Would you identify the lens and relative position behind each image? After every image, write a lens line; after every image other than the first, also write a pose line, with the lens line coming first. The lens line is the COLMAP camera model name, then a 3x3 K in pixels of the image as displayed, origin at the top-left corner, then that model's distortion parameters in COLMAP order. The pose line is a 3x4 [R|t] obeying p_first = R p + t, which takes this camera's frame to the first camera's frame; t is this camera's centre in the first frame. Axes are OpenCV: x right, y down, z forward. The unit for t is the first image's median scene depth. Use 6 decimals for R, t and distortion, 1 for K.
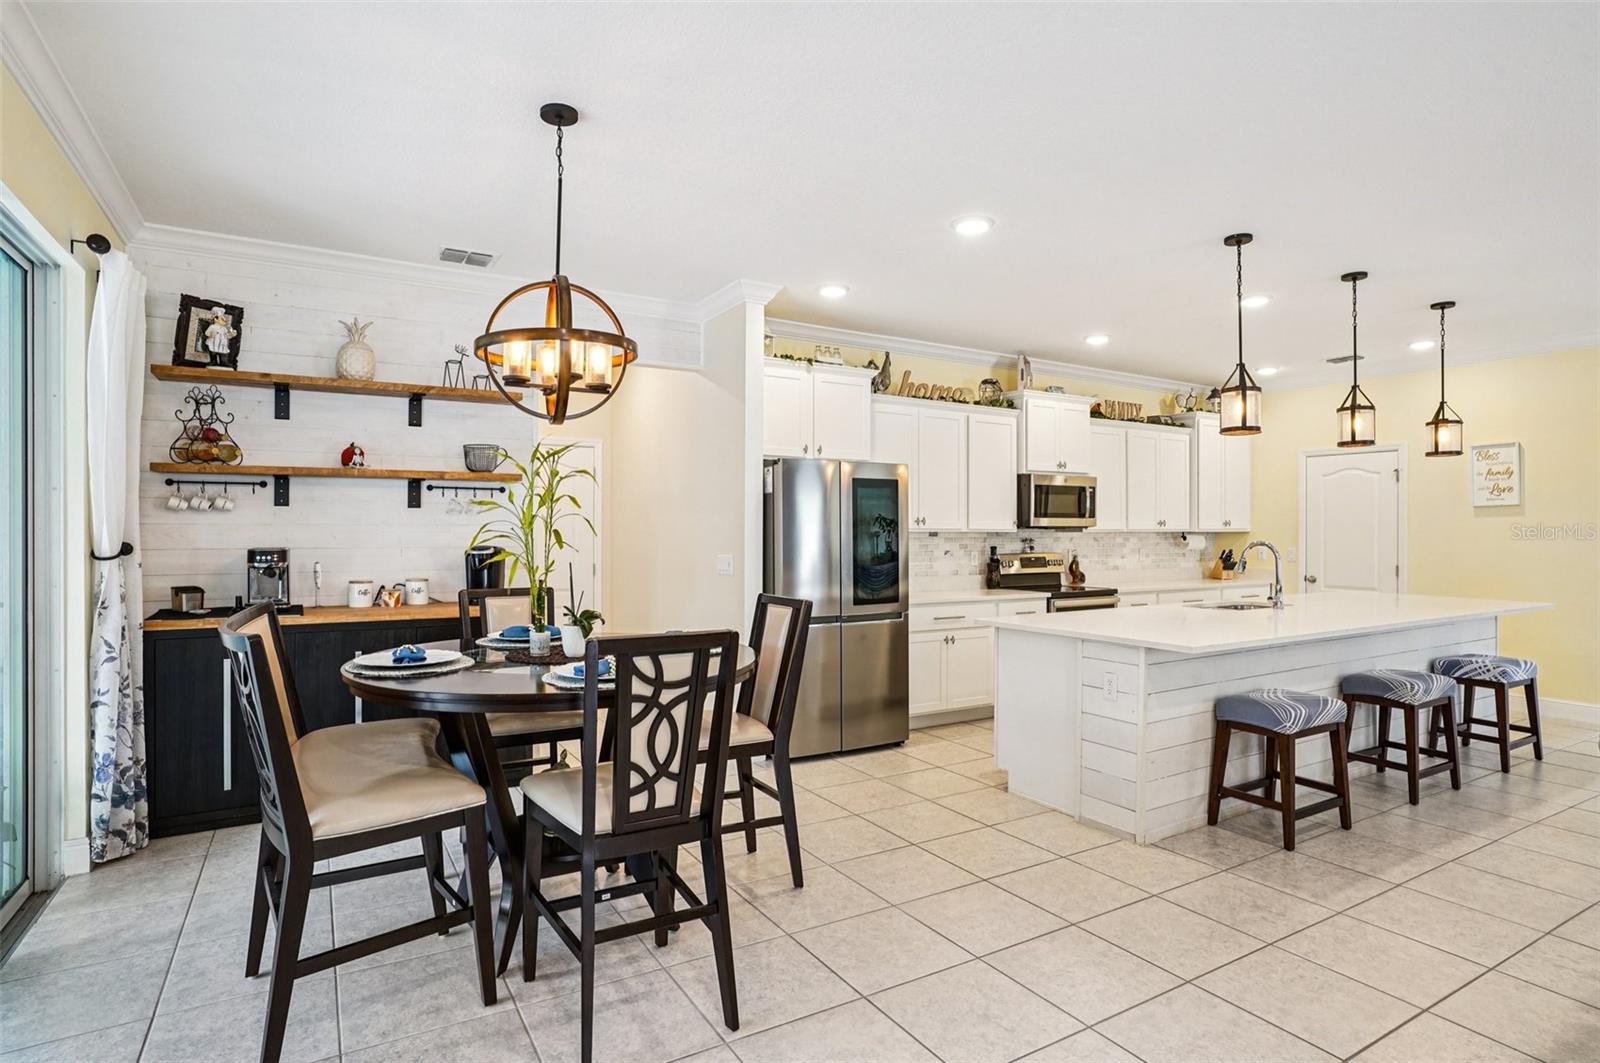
lens RADIAL K [[835.0, 0, 801.0], [0, 835.0, 529.0], [0, 0, 1]] dist [-0.076276, 0.045166]
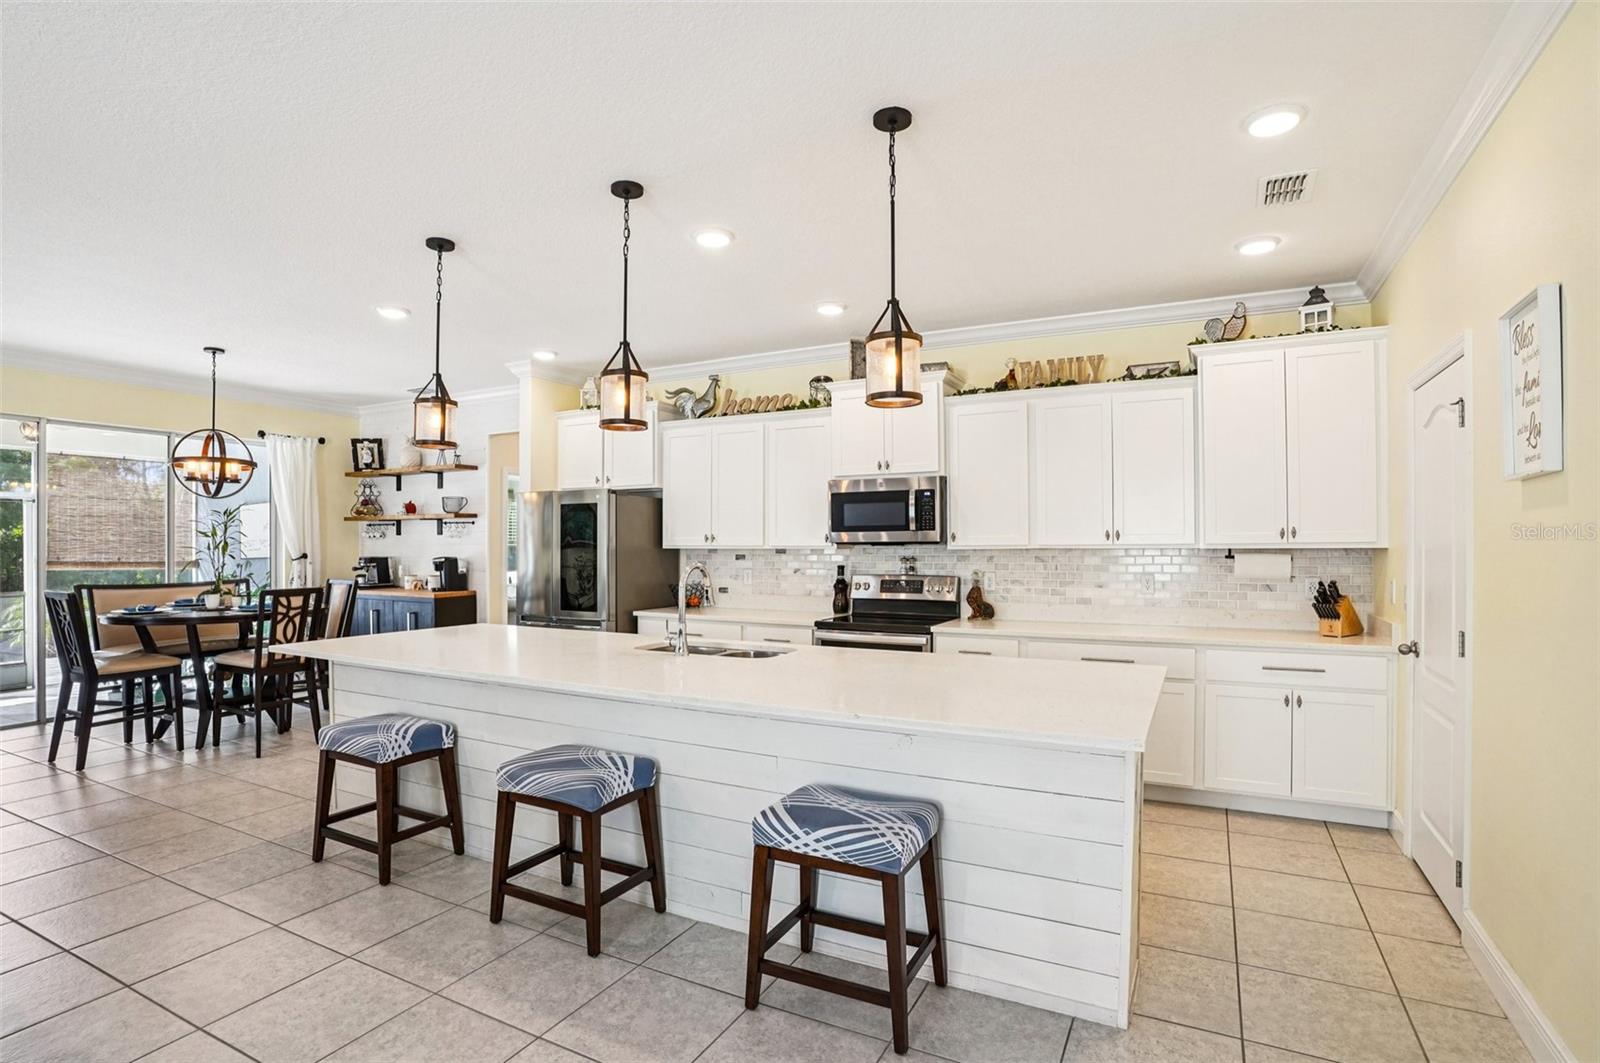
lens RADIAL K [[787.4, 0, 797.1], [0, 787.4, 541.2], [0, 0, 1]] dist [-0.094739, 0.057807]
pose [[0.531056, -0.006216, -0.847314, 0.974141], [0.005209, 0.999978, -0.004072, -0.001571], [0.847321, -0.002251, 0.531077, 0.561812]]
